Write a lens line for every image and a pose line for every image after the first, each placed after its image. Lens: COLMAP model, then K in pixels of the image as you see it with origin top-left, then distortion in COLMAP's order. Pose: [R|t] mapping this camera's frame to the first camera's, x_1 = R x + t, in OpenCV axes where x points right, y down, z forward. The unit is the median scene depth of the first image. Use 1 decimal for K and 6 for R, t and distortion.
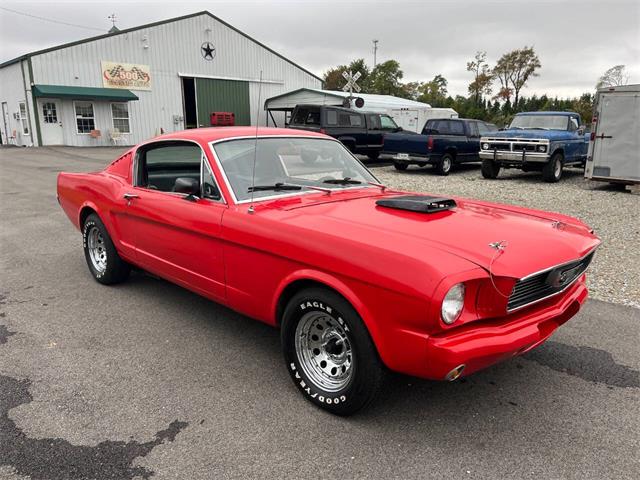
lens RADIAL K [[488.4, 0, 316.3], [0, 488.4, 237.7], [0, 0, 1]] dist [0.080081, -0.111651]
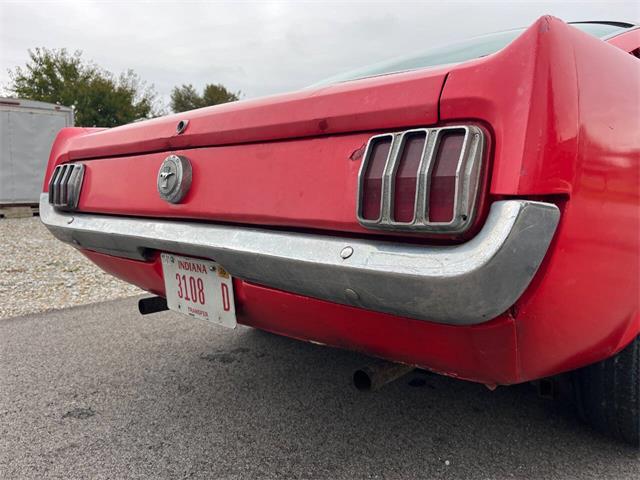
lens RADIAL K [[488.4, 0, 320.6], [0, 488.4, 241.9], [0, 0, 1]] dist [0.080081, -0.111651]
pose [[-0.028259, -0.138161, 0.990007, -0.291564], [0.224286, 0.964273, 0.140972, -0.049653], [-0.974114, 0.226028, 0.003738, 0.491191]]
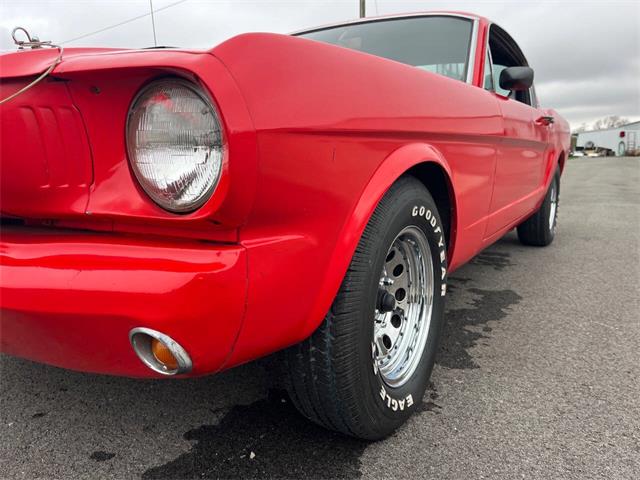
lens RADIAL K [[488.4, 0, 316.1], [0, 488.4, 241.0], [0, 0, 1]] dist [0.080081, -0.111651]
pose [[0.235629, 0.157015, -0.959075, 0.218564], [-0.199188, 0.973714, 0.110475, 0.006678], [0.951211, 0.165005, 0.260711, 0.283900]]
